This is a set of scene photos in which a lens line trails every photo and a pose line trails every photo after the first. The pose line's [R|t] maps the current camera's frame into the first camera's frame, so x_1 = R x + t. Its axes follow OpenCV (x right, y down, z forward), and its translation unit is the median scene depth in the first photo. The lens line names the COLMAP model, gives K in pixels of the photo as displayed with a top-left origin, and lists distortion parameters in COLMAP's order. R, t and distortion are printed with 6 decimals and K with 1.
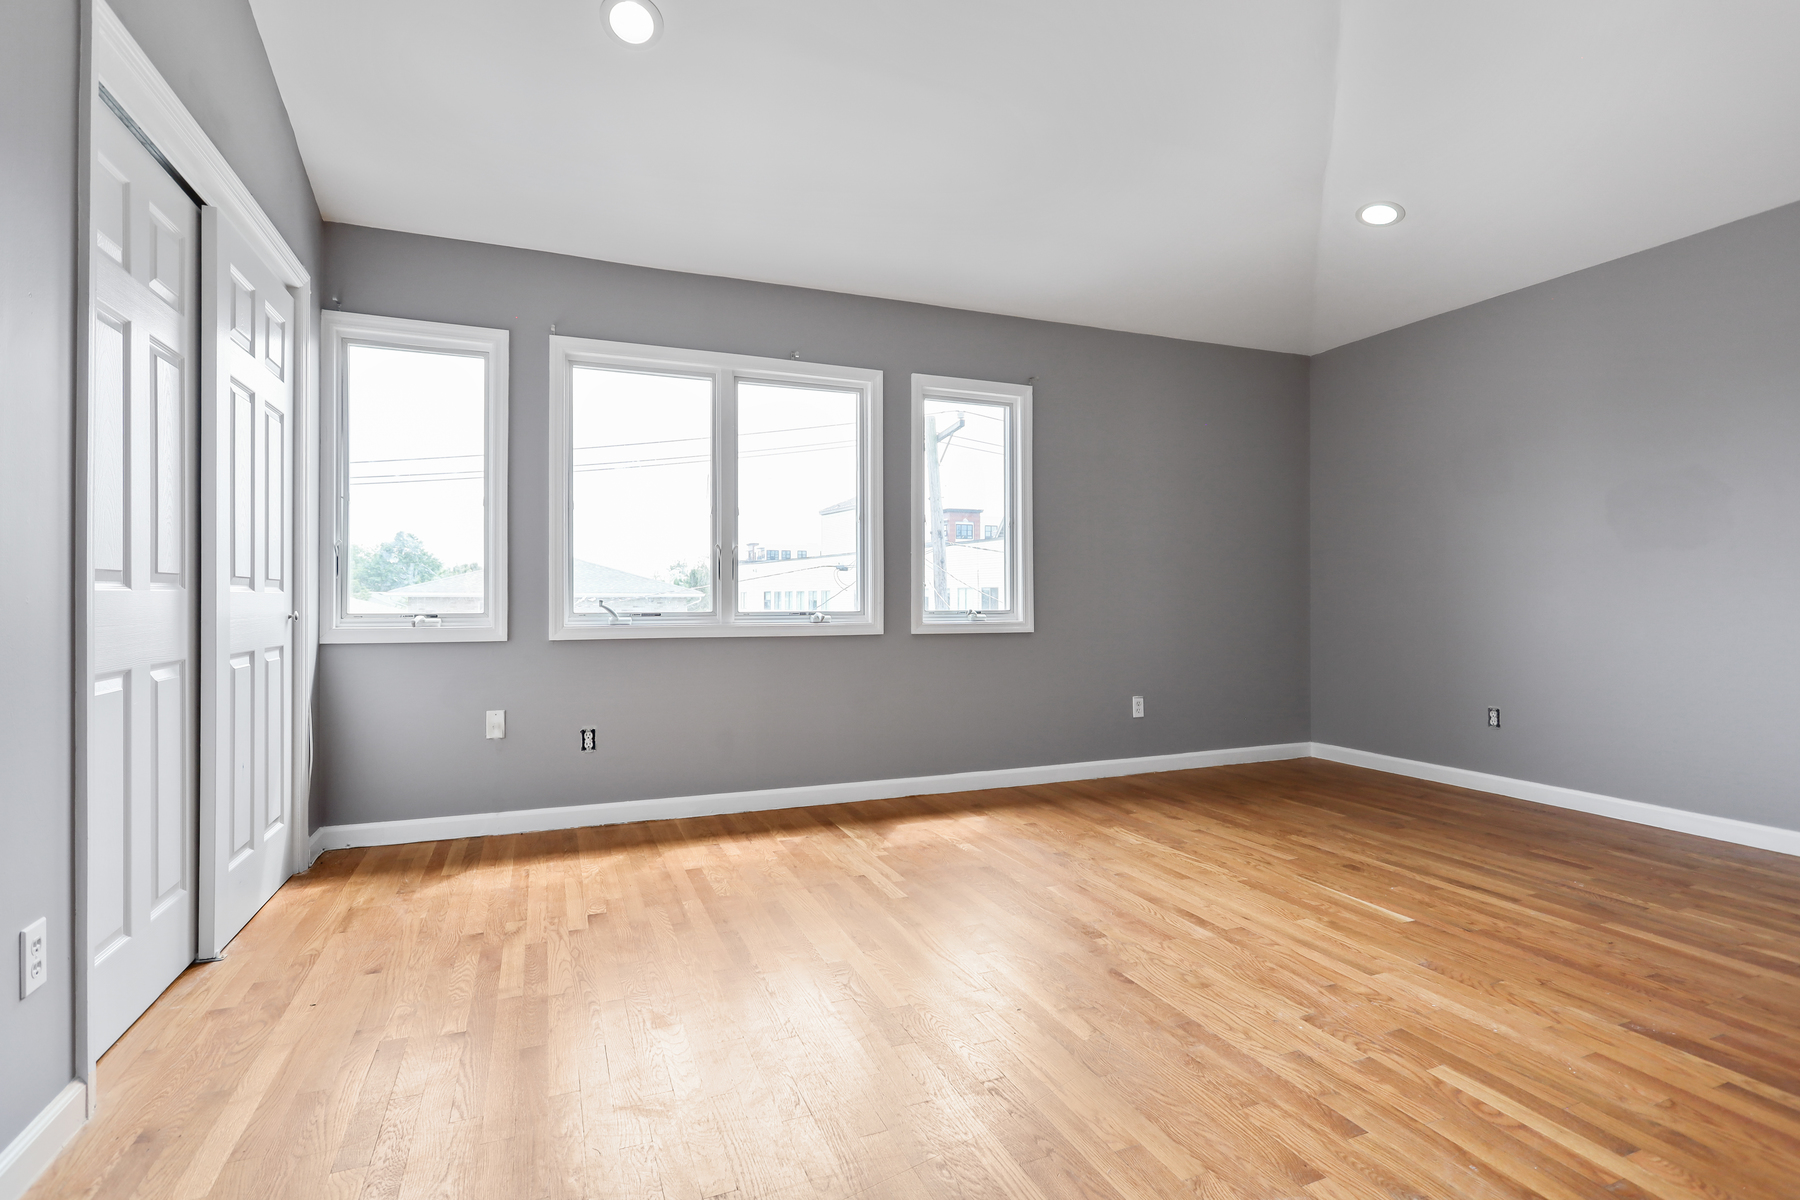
lens RADIAL K [[859.0, 0, 895.7], [0, 859.0, 594.7], [0, 0, 1]] dist [-0.001149, 0.000495]
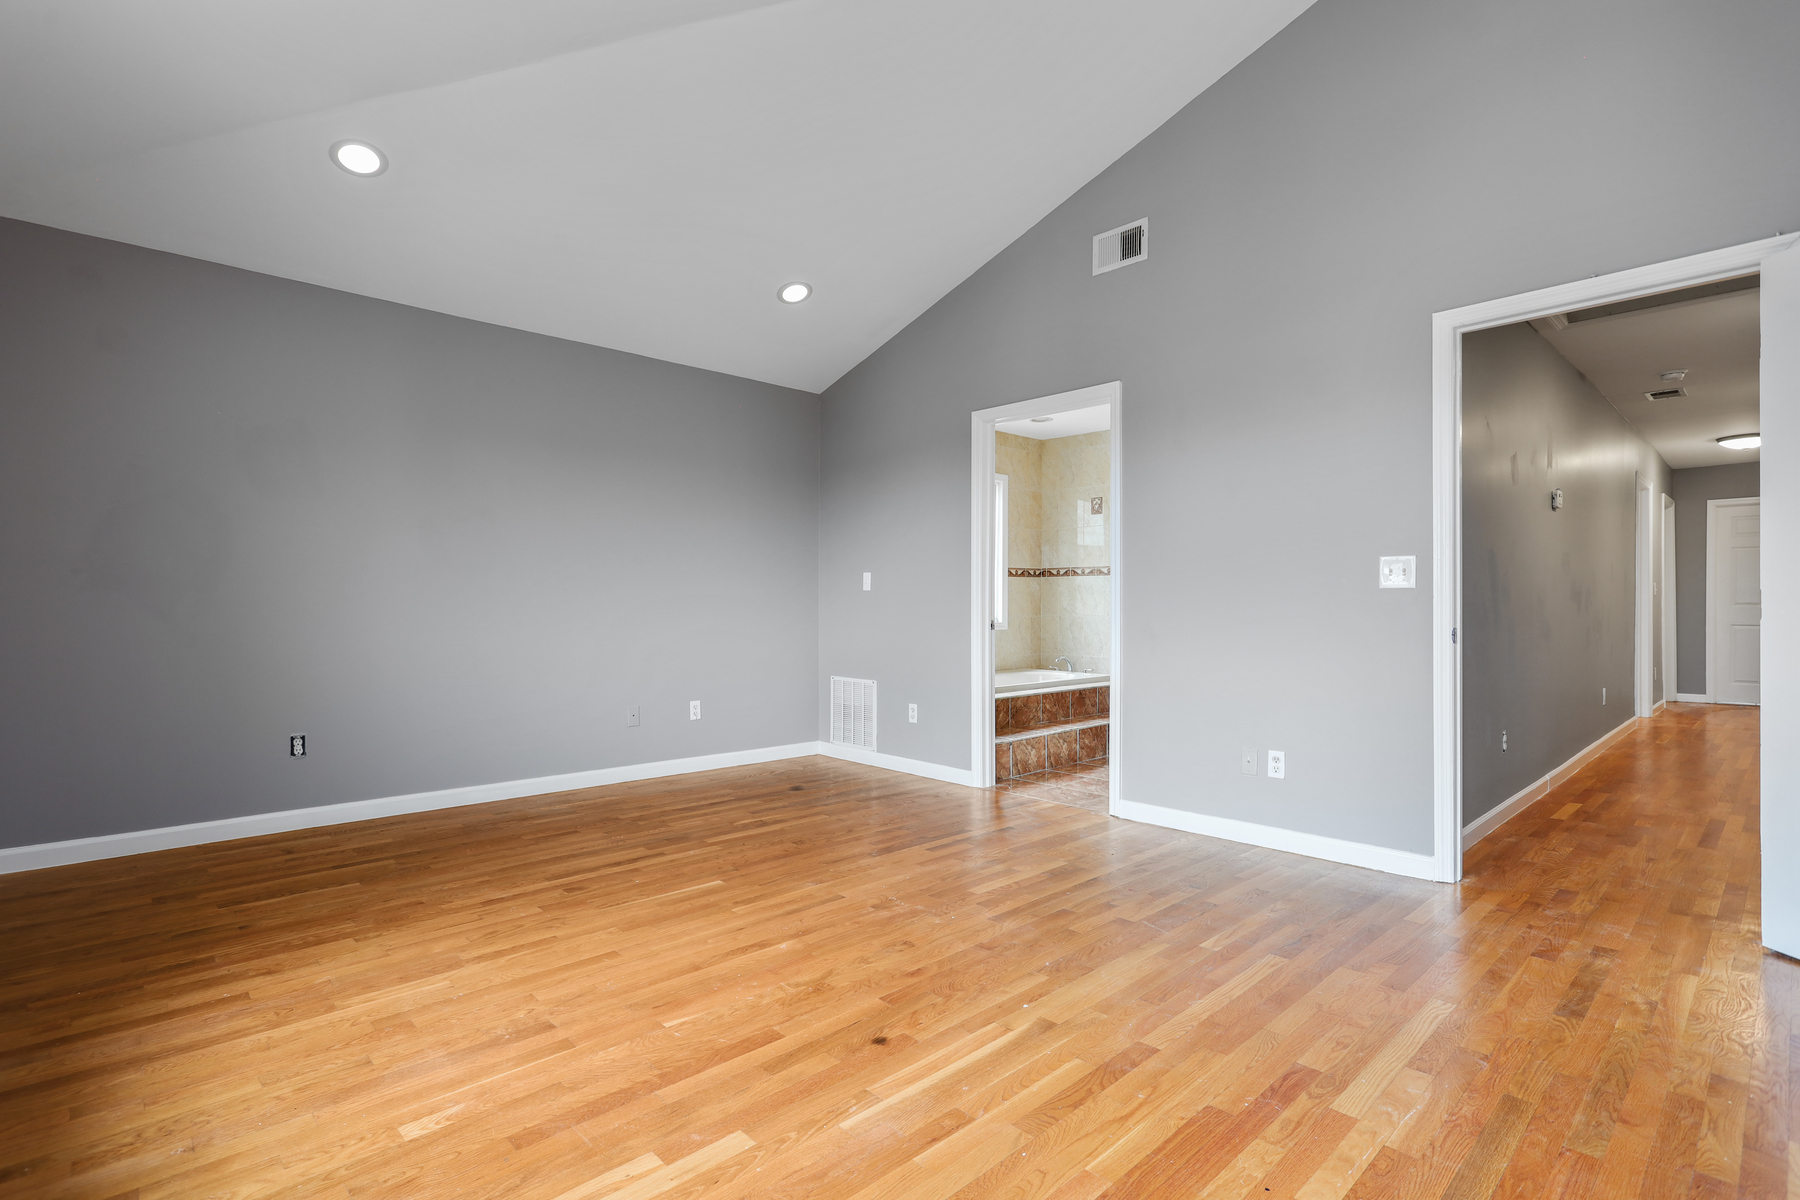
lens RADIAL K [[872.3, 0, 897.7], [0, 872.3, 605.0], [0, 0, 1]] dist [-0.003213, -0.000568]
pose [[-0.365886, 0.002822, 0.930655, -0.541597], [-0.002507, 0.999989, -0.004018, -0.003827], [-0.930656, -0.003803, -0.365875, 1.045126]]
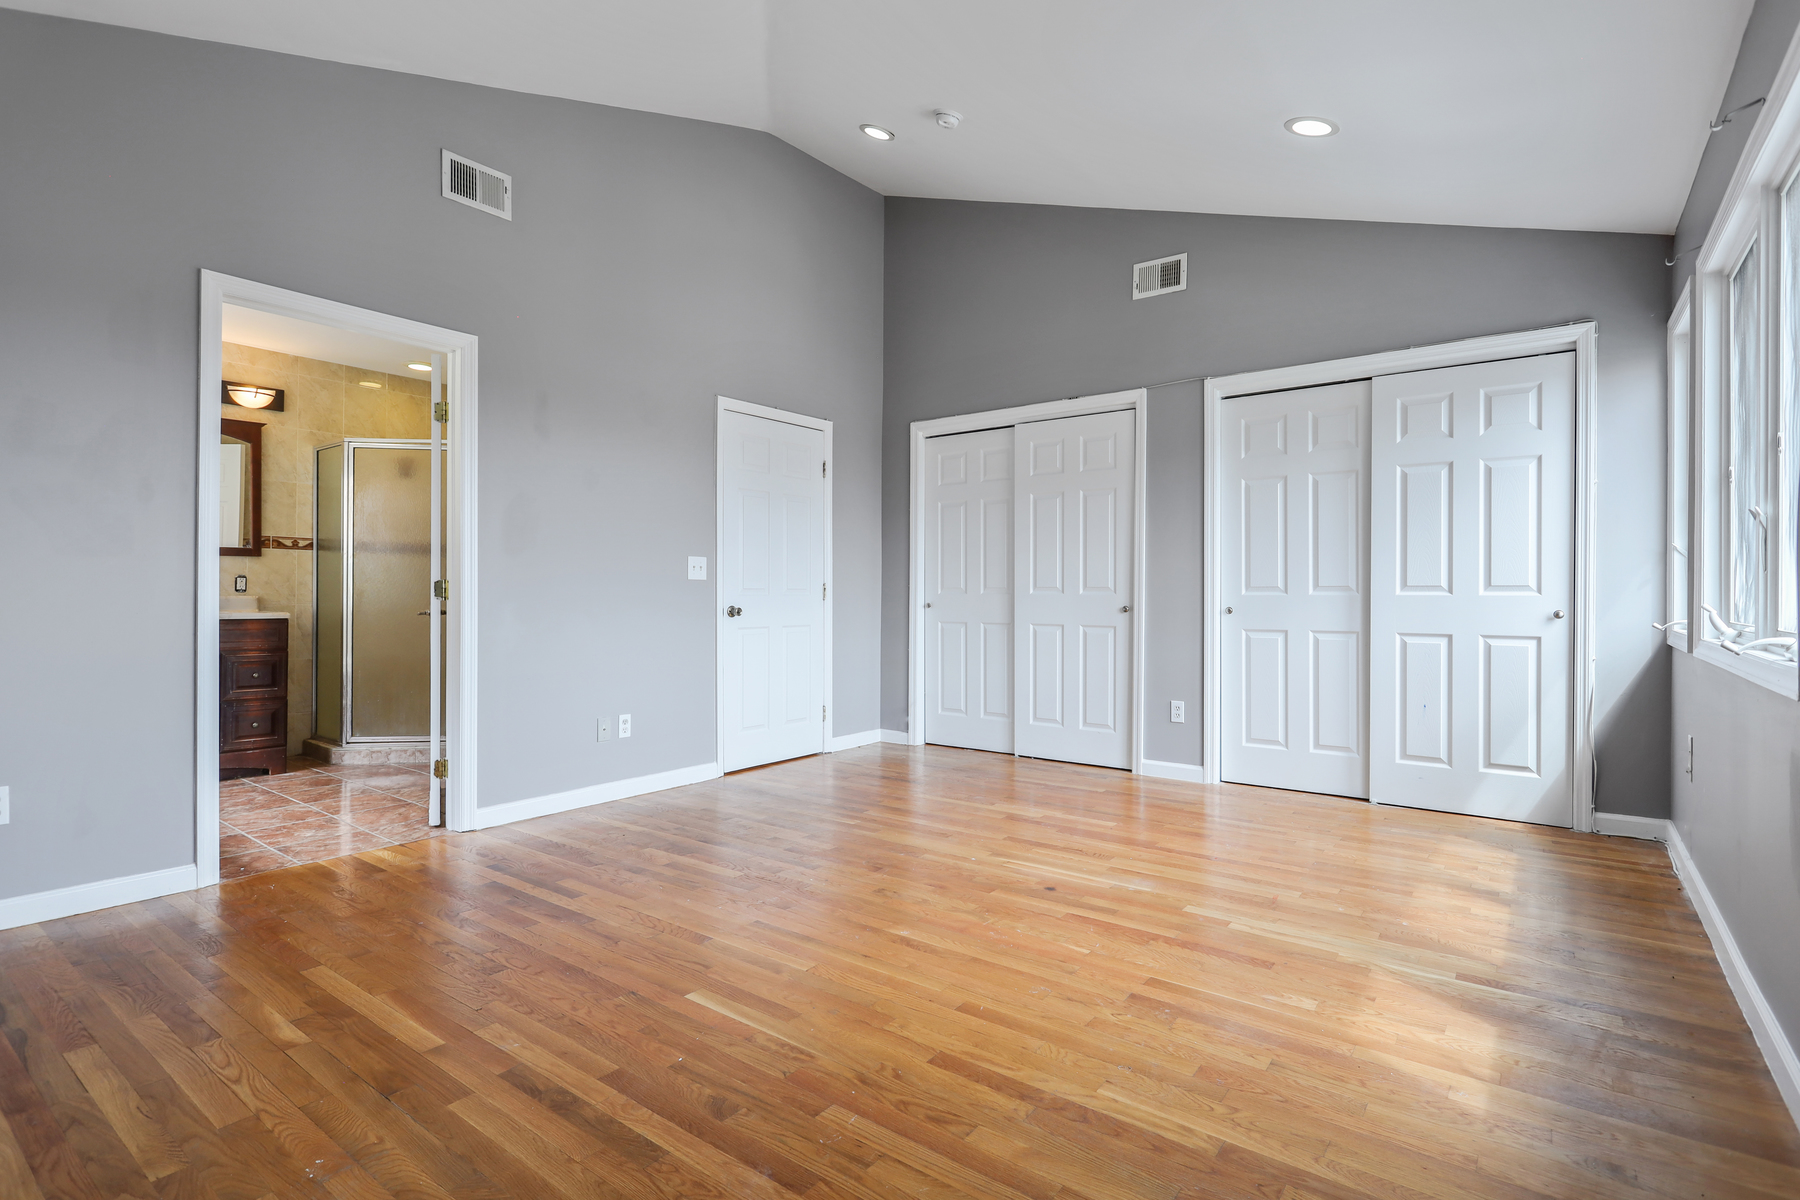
lens RADIAL K [[858.8, 0, 908.8], [0, 858.8, 597.9], [0, 0, 1]] dist [-0.002246, 0.000105]
pose [[-0.851407, 0.000476, -0.524505, 0.731718], [-0.000676, 0.999998, 0.002004, -0.002027], [0.524504, 0.002060, -0.851405, 1.552691]]
